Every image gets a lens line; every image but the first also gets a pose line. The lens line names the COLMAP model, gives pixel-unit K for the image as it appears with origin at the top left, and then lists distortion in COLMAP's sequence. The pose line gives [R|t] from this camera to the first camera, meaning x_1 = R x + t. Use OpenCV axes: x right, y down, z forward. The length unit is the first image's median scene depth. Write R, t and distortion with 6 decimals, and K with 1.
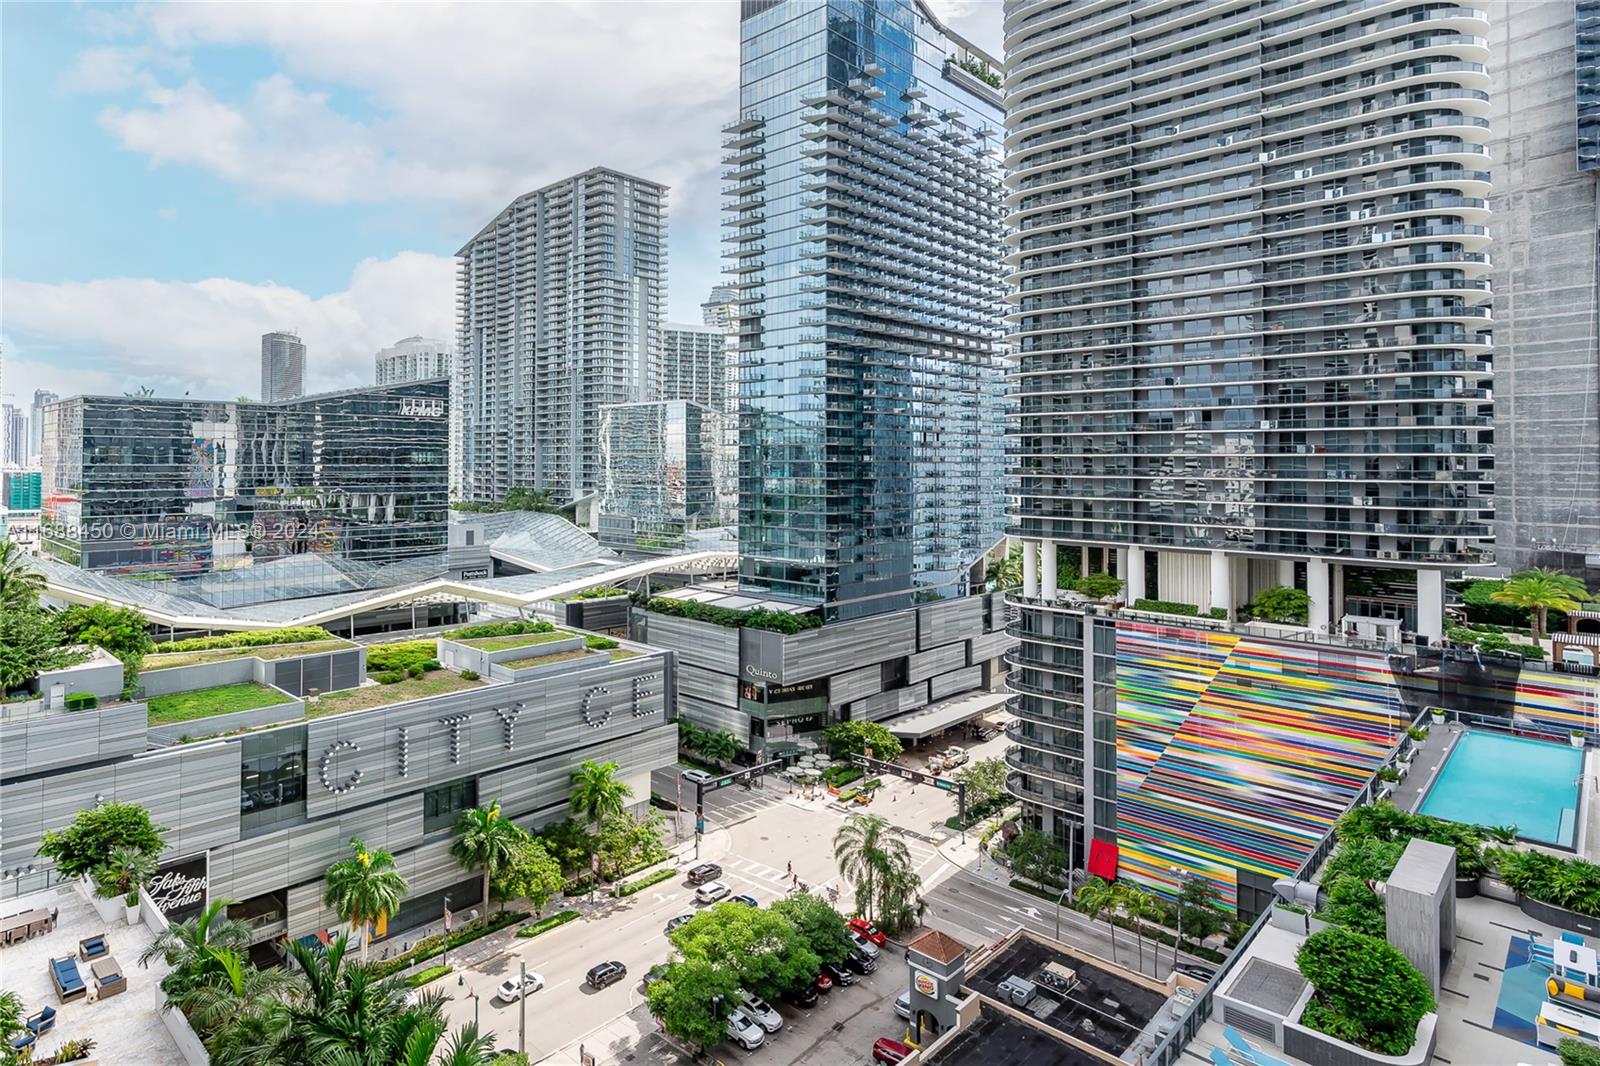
lens RADIAL K [[623.3, 0, 651.8], [0, 623.3, 452.5], [0, 0, 1]] dist [0.002301, -0.000630]
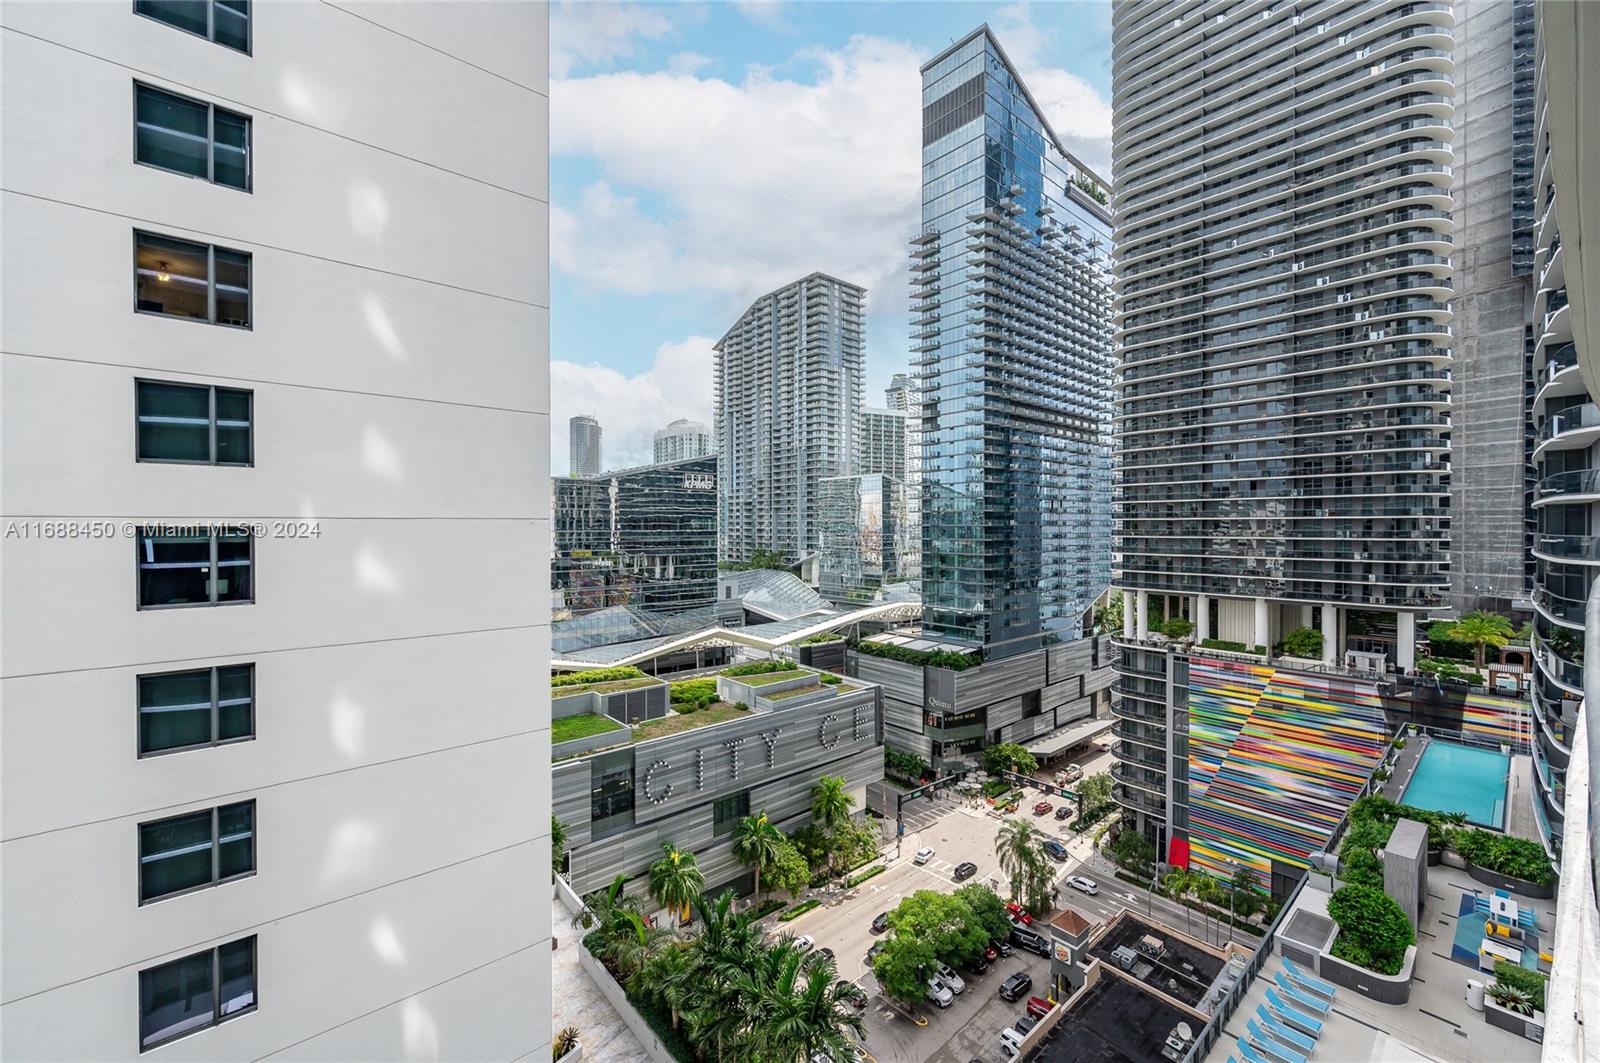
lens RADIAL K [[633.2, 0, 804.0], [0, 633.2, 528.4], [0, 0, 1]] dist [0.003966, -0.001516]
pose [[0.990072, -0.006057, 0.140430, -0.229139], [0.003500, 0.999824, 0.018447, -0.003277], [-0.140517, -0.017772, 0.989919, -0.141220]]
